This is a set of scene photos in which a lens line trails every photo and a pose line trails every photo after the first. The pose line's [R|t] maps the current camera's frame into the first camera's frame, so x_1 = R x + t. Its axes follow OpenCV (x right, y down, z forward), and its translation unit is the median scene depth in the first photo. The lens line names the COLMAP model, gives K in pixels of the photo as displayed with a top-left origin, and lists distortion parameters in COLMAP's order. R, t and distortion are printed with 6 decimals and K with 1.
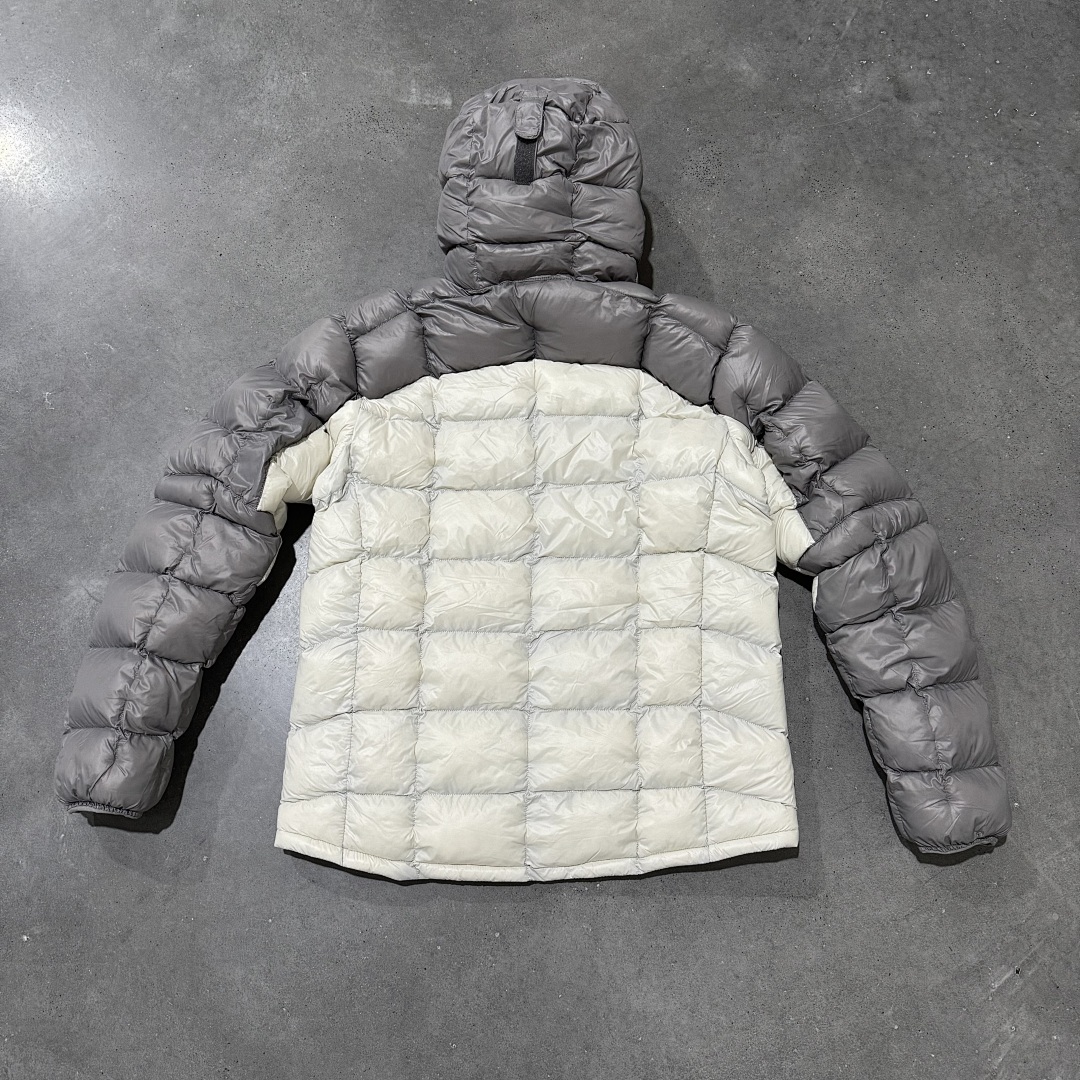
lens RADIAL K [[1041.2, 0, 536.7], [0, 1041.2, 535.7], [0, 0, 1]] dist [0.096060, -0.192911]
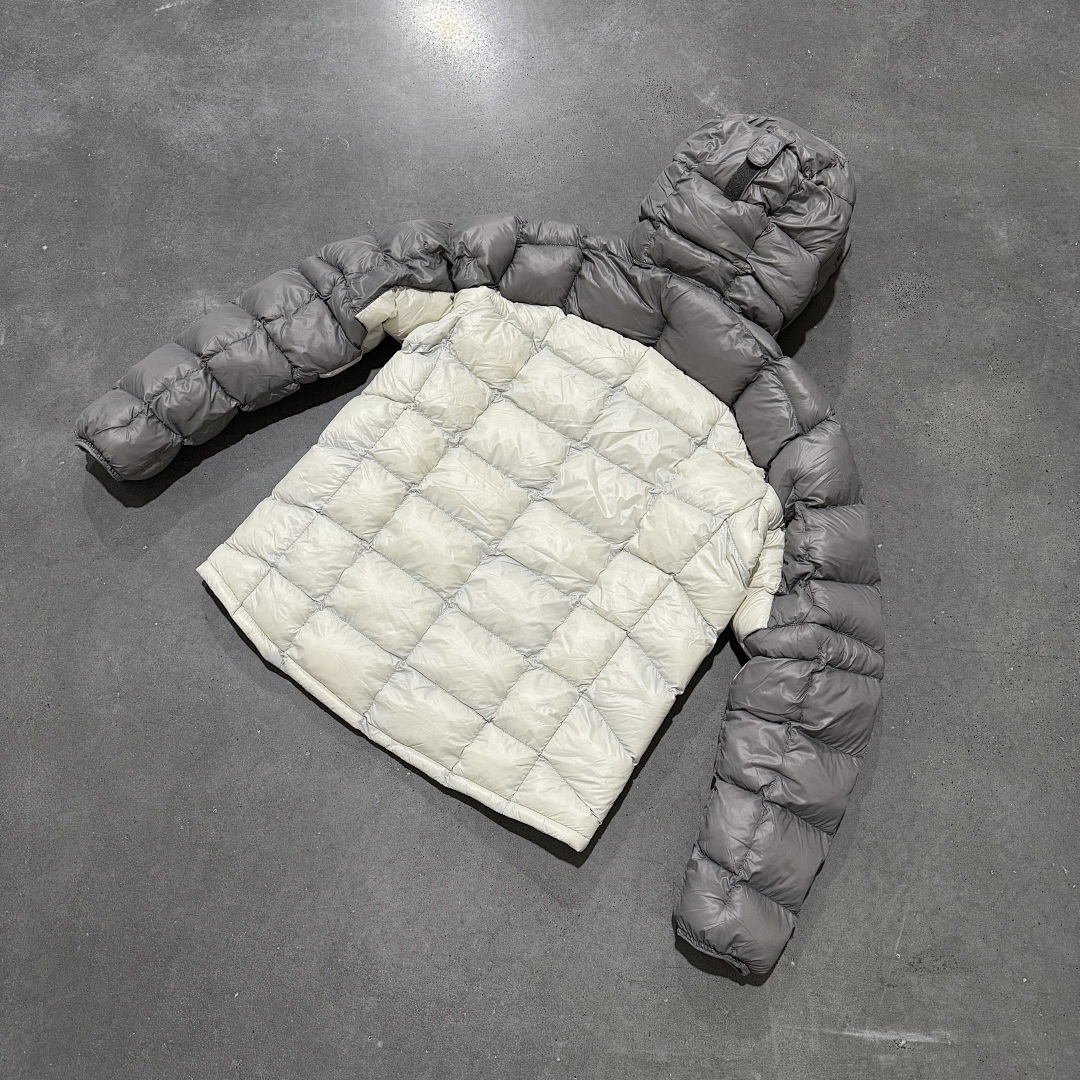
lens RADIAL K [[1041.2, 0, 536.7], [0, 1041.2, 535.7], [0, 0, 1]] dist [0.096060, -0.192911]
pose [[0.814279, 0.554720, -0.170987, 0.204675], [-0.562106, 0.827041, 0.006228, 0.051316], [0.144868, 0.091041, 0.985254, -0.048104]]
